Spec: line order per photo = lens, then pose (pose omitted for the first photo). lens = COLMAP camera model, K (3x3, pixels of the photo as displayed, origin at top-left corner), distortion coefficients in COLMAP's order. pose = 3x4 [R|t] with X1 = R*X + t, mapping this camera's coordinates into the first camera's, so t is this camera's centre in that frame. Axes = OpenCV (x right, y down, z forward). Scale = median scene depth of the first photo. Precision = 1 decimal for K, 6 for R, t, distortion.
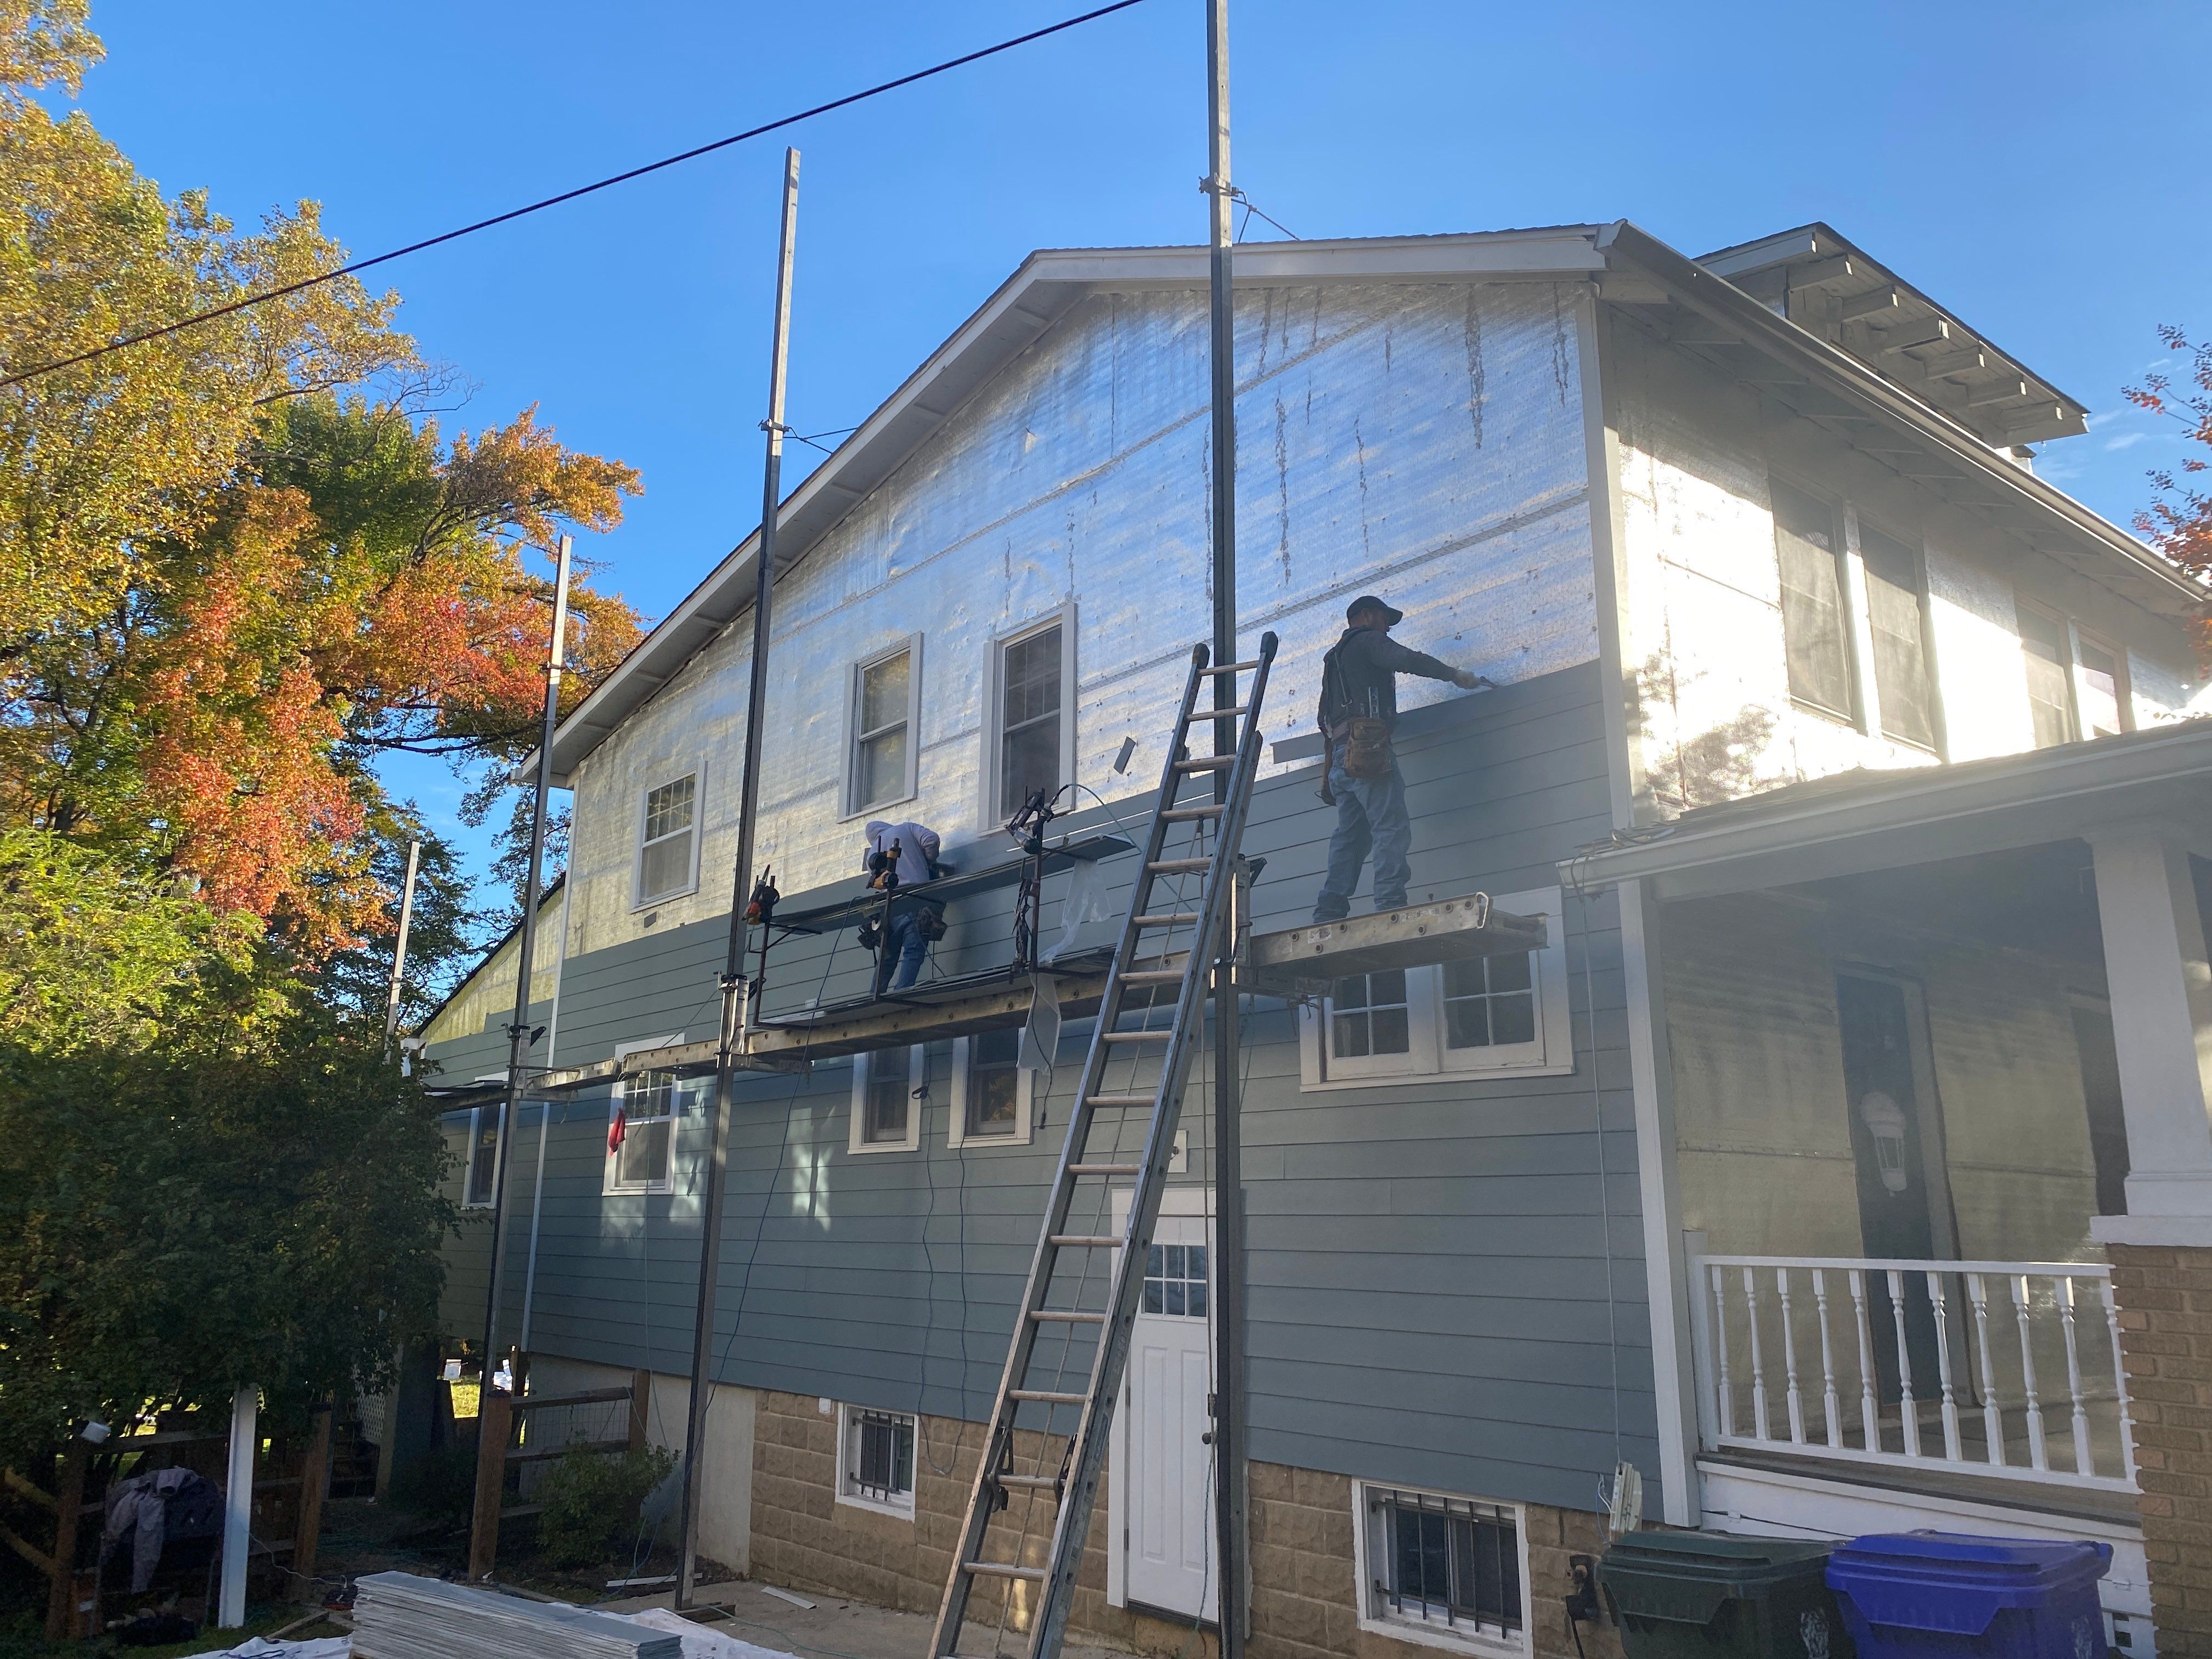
lens RADIAL K [[1668.1, 0, 1113.2], [0, 1668.1, 791.6], [0, 0, 1]] dist [0.015092, -0.011468]
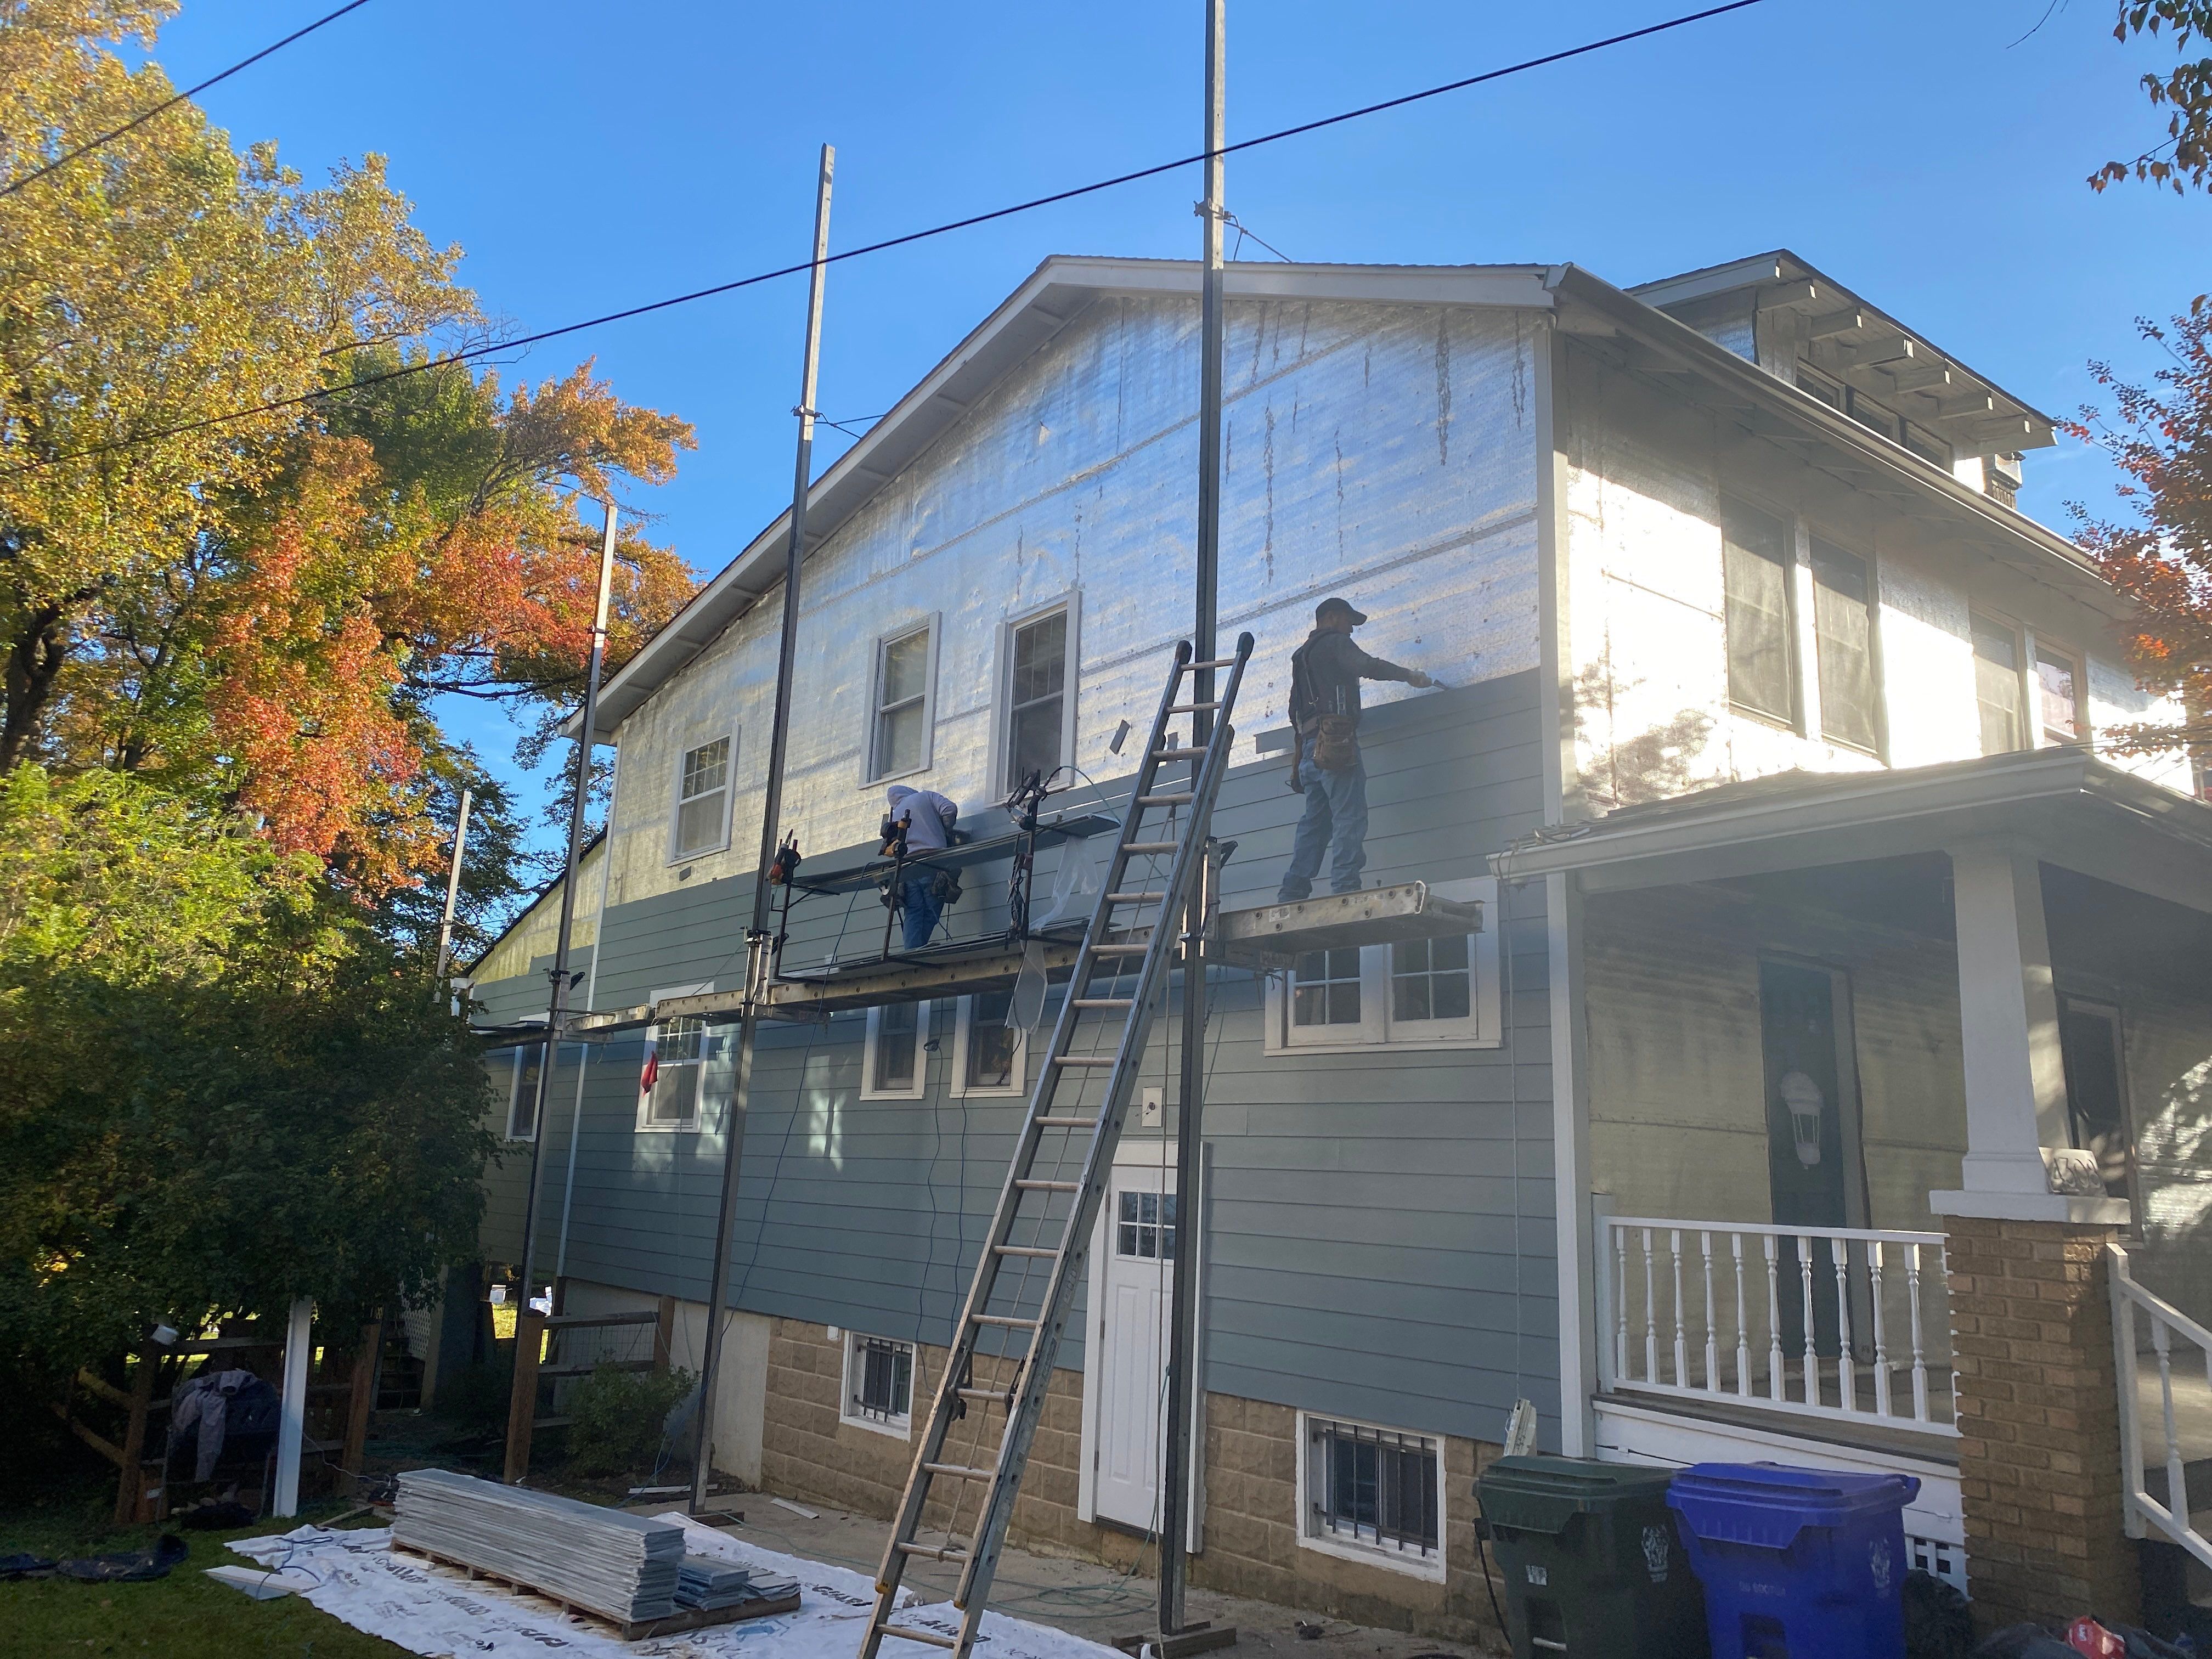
lens RADIAL K [[1664.3, 0, 1109.6], [0, 1664.3, 782.7], [0, 0, 1]] dist [0.028109, -0.023100]
pose [[0.999242, 0.023615, -0.030940, 0.030730], [-0.022921, 0.999482, 0.022580, -0.014664], [0.031457, -0.021854, 0.999266, -0.060237]]
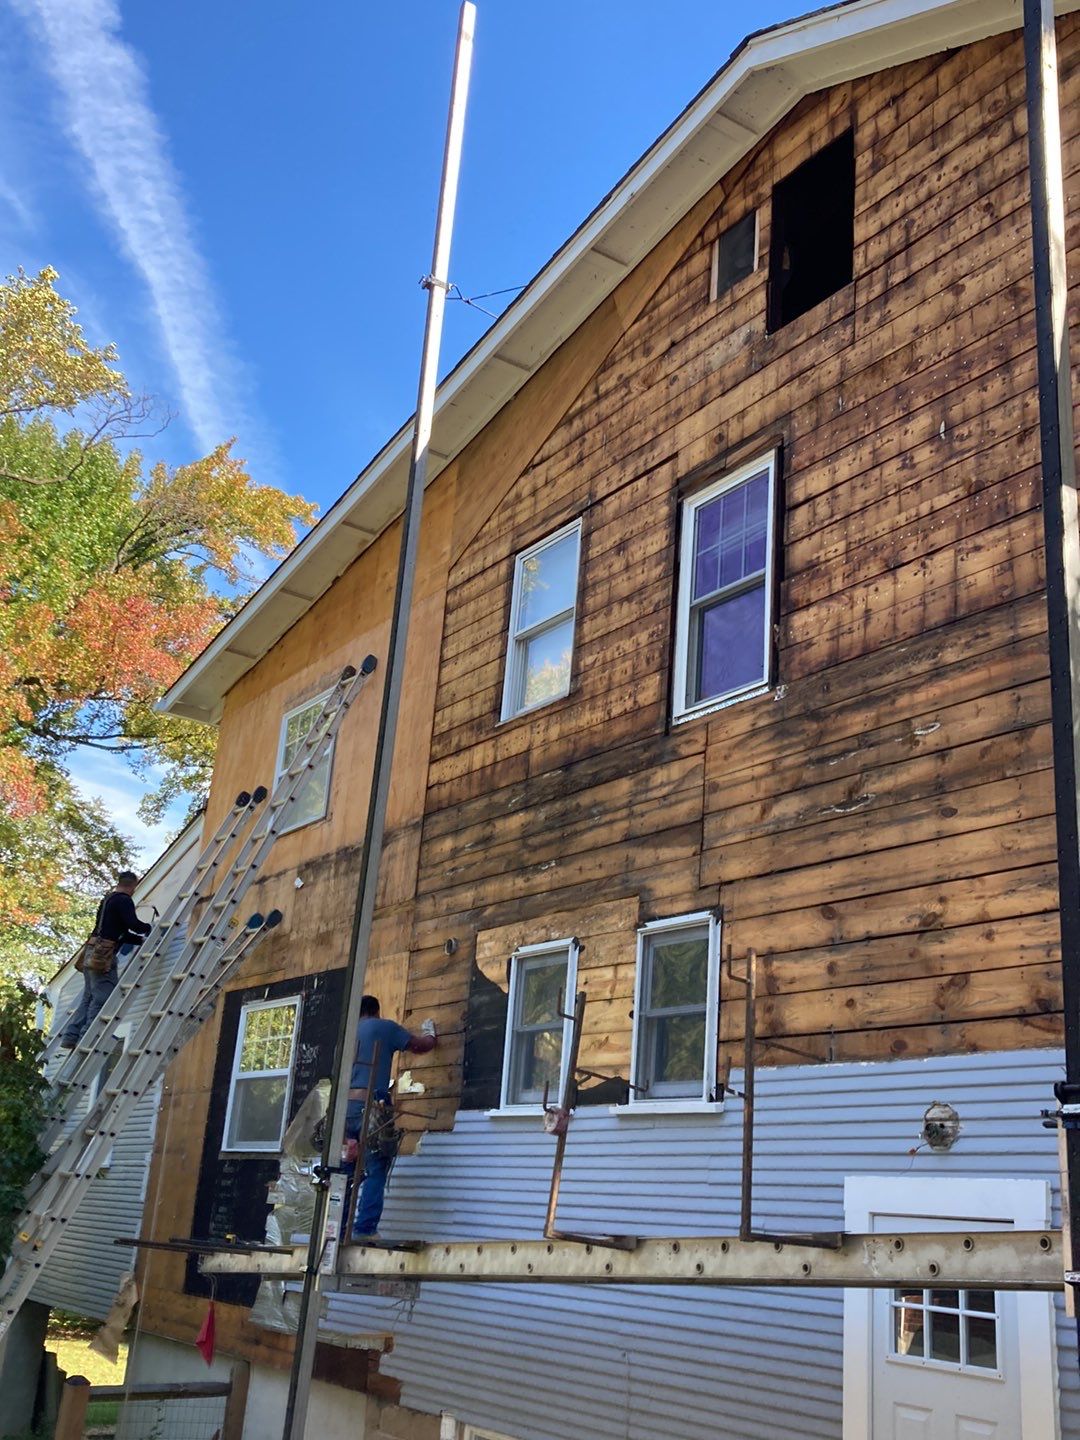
lens RADIAL K [[1514.4, 0, 540.0], [0, 1514.4, 720.0], [0, 0, 1]] dist [0.061829, 0.000640]
pose [[0.991884, 0.028403, -0.123930, -0.046359], [-0.036848, 0.997113, -0.066389, 0.072489], [0.121686, 0.070417, 0.990068, 0.249169]]
